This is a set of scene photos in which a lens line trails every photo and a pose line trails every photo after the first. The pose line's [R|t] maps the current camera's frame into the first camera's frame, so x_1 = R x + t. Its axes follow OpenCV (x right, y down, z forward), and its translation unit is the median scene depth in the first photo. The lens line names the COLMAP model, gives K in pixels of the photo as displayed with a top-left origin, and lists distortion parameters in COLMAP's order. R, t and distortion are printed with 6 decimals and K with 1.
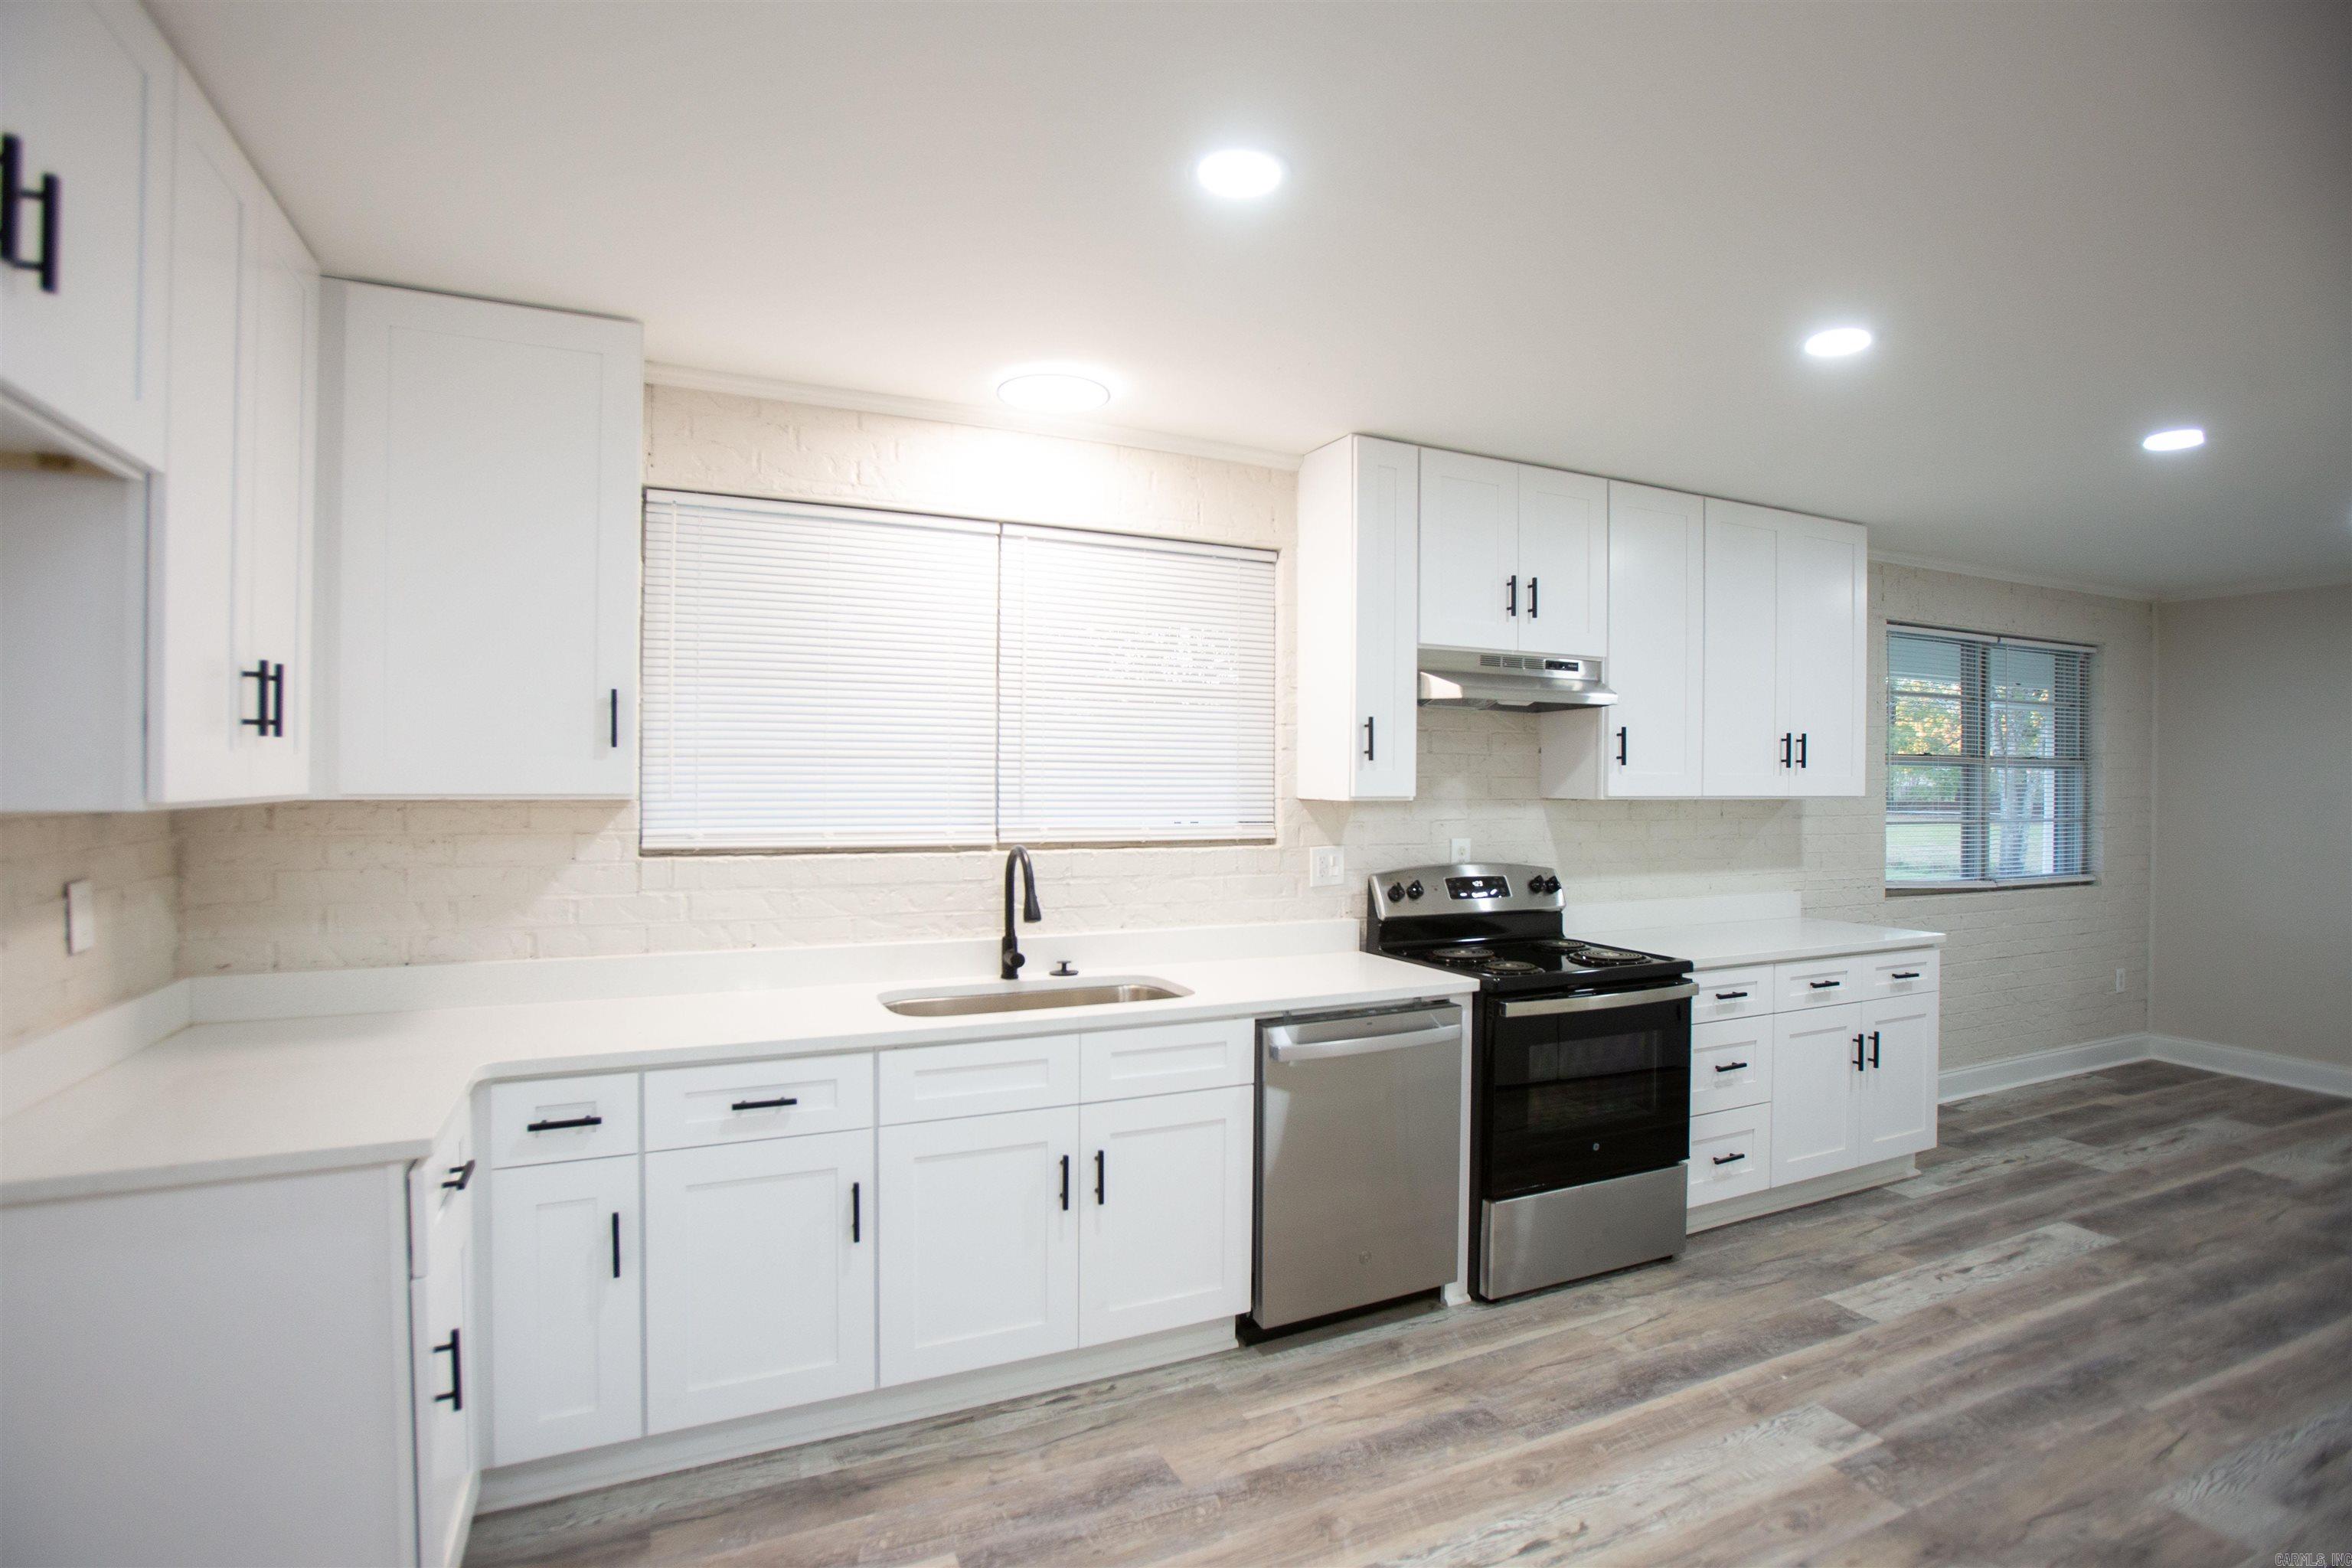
lens RADIAL K [[1165.8, 0, 1221.9], [0, 1165.8, 773.8], [0, 0, 1]] dist [-0.063462, 0.028116]
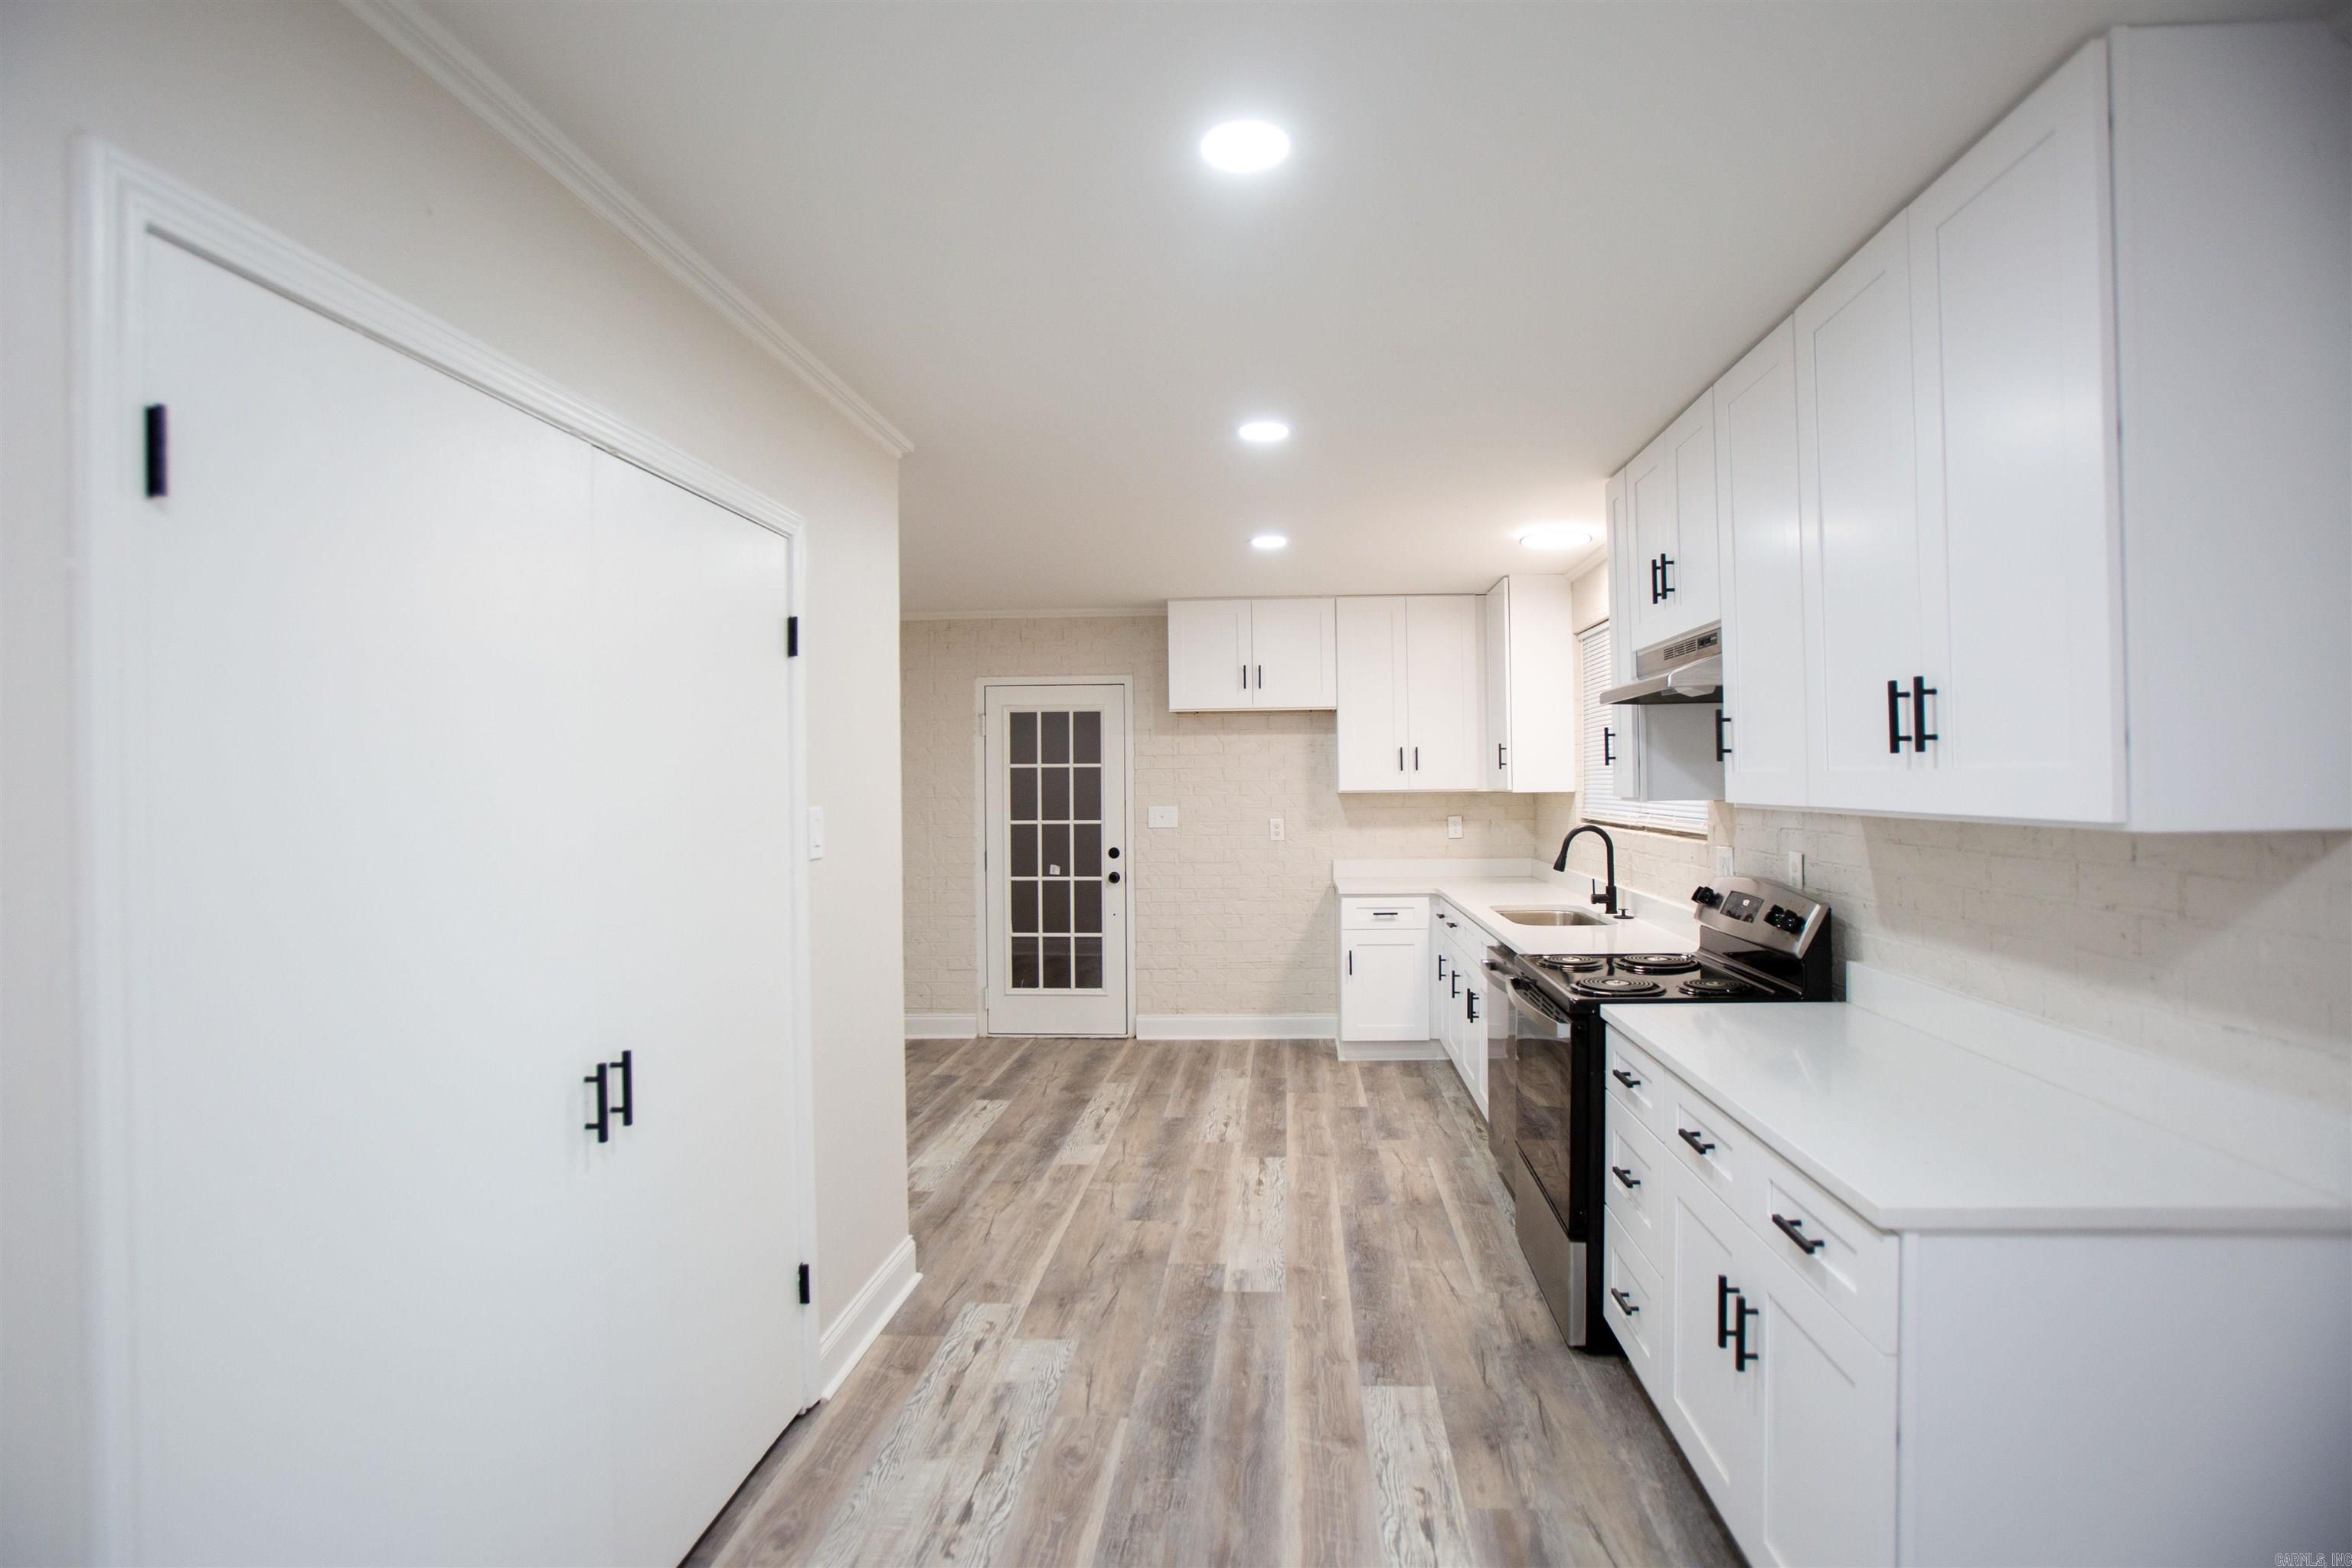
lens RADIAL K [[1165.8, 0, 1234.1], [0, 1165.8, 780.4], [0, 0, 1]] dist [-0.063462, 0.028116]
pose [[-0.481883, 0.000211, -0.876235, 1.507240], [0.013394, 0.999885, -0.007125, 0.008264], [0.876133, -0.015170, -0.481831, 1.433647]]
